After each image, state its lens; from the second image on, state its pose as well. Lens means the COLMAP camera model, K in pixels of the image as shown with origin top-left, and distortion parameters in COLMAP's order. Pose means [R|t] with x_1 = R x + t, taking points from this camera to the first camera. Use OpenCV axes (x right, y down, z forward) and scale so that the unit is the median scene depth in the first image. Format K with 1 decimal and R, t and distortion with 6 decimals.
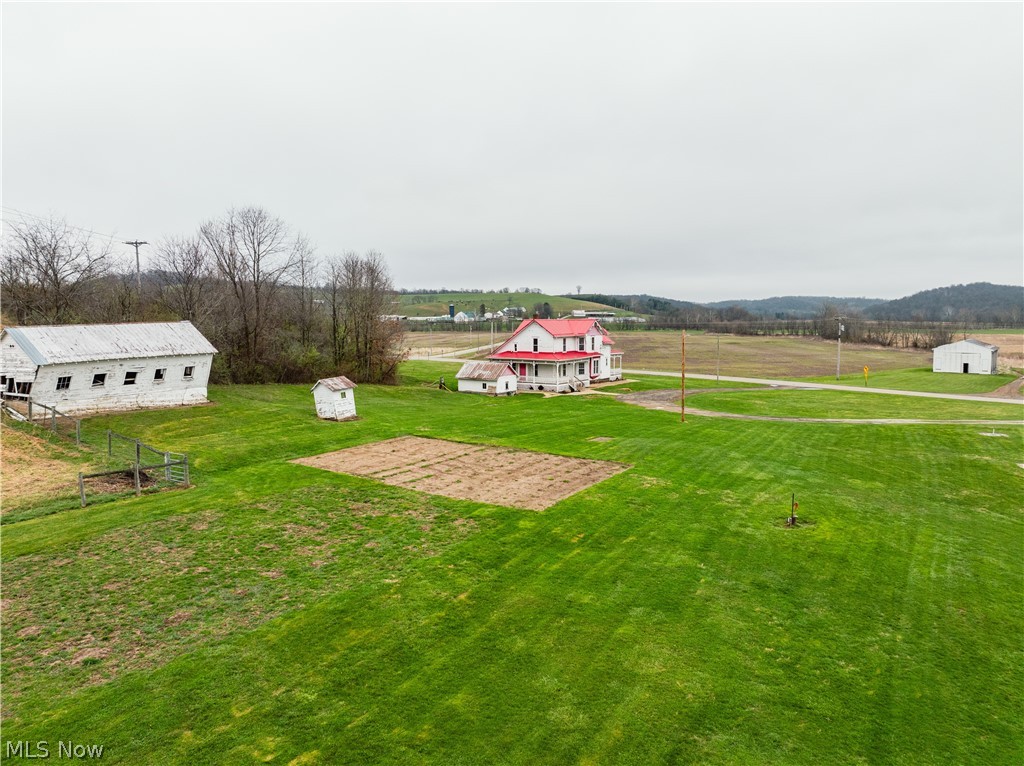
lens RADIAL K [[729.1, 0, 516.2], [0, 729.1, 379.0], [0, 0, 1]] dist [-0.040154, 0.005256]
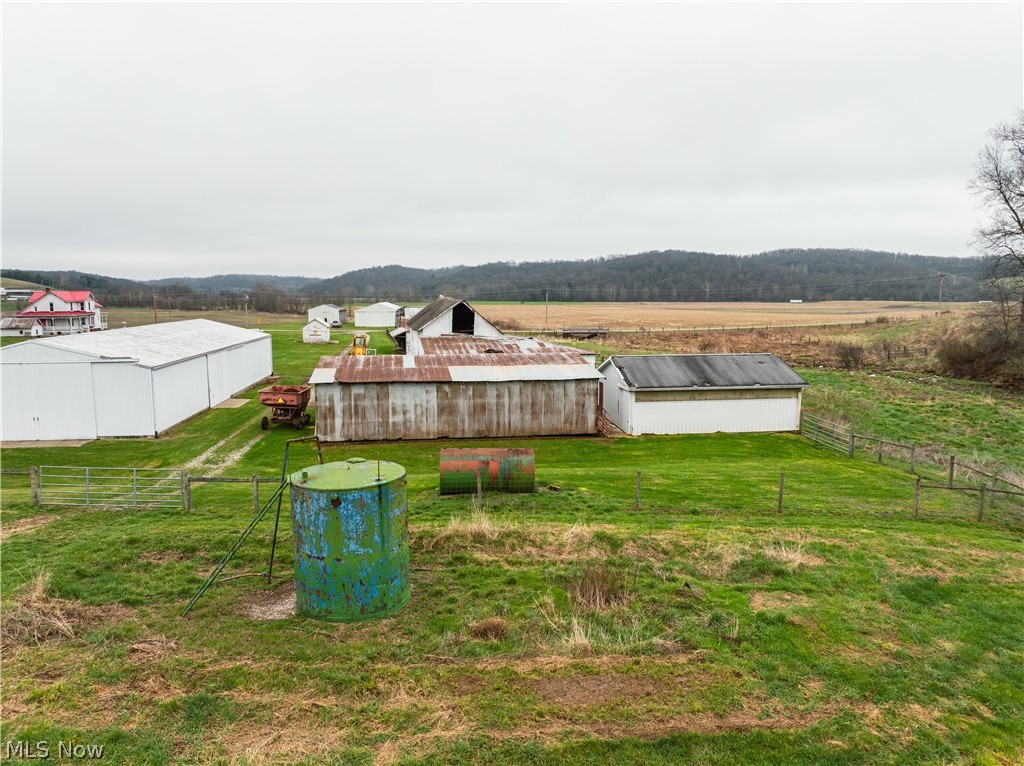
lens RADIAL K [[729.1, 0, 516.2], [0, 729.1, 379.0], [0, 0, 1]] dist [-0.040154, 0.005256]
pose [[0.747777, -0.075503, 0.659643, -0.079577], [0.055729, 0.997145, 0.050959, 0.026561], [-0.661607, -0.001345, 0.749850, -0.261492]]
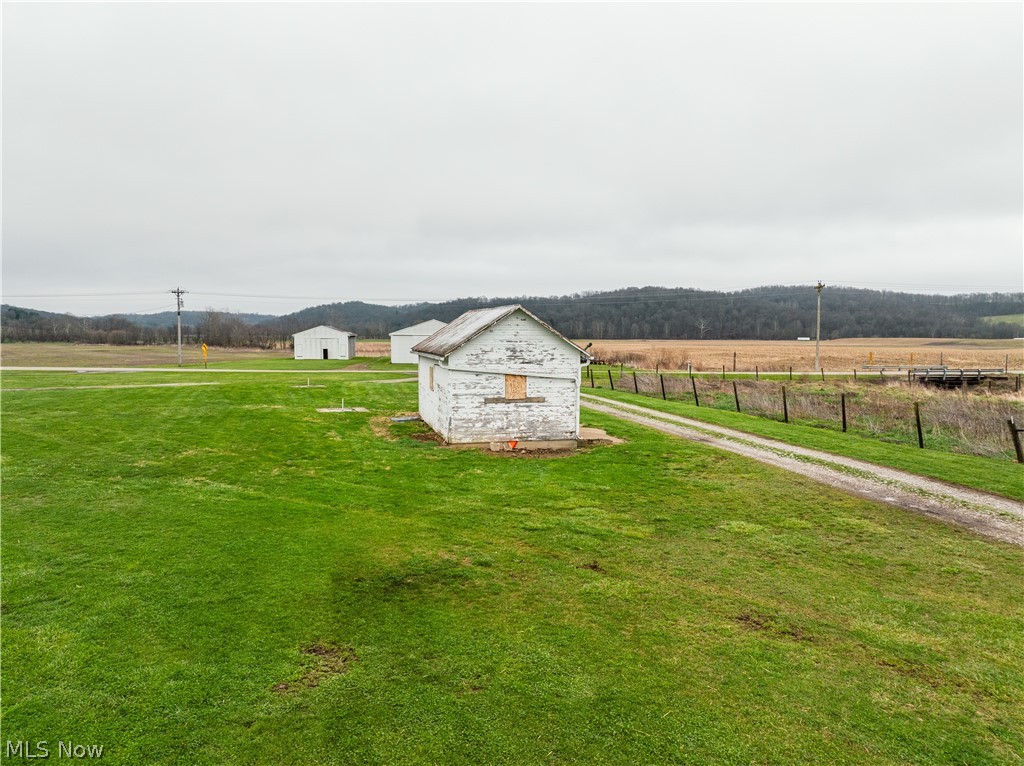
lens RADIAL K [[729.1, 0, 516.2], [0, 729.1, 379.0], [0, 0, 1]] dist [-0.040154, 0.005256]
pose [[0.706312, -0.039191, 0.706815, 0.053823], [0.055254, 0.998472, 0.000148, 0.014737], [-0.705741, 0.038950, 0.707398, 0.061037]]
